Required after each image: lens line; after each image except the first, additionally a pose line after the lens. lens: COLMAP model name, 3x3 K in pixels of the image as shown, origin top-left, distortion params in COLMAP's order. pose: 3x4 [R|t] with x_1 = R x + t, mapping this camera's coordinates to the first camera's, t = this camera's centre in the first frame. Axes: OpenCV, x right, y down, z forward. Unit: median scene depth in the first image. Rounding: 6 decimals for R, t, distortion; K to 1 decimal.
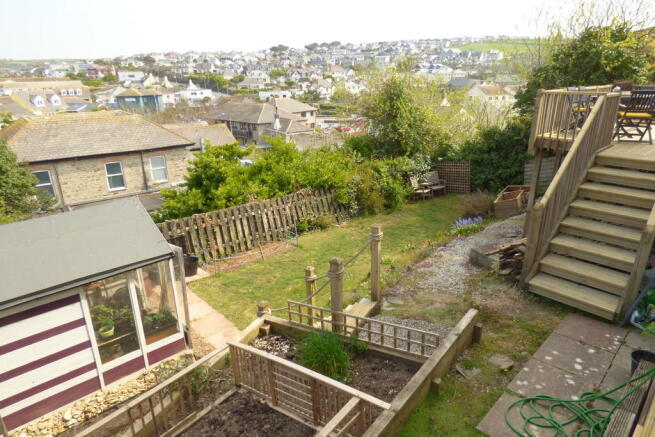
lens RADIAL K [[392.6, 0, 327.5], [0, 392.6, 218.5], [0, 0, 1]] dist [0.000539, -0.000834]
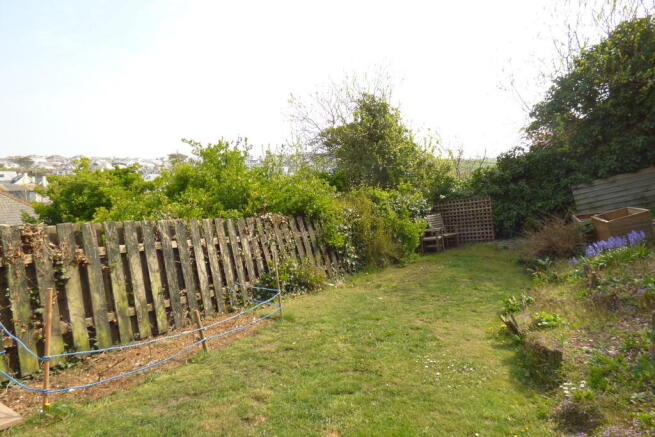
lens RADIAL K [[392.6, 0, 327.5], [0, 392.6, 218.5], [0, 0, 1]] dist [0.000539, -0.000834]
pose [[0.968548, 0.001130, 0.248825, -0.125677], [0.064485, 0.964686, -0.255388, 0.074073], [-0.240327, 0.263401, 0.934271, 0.519475]]
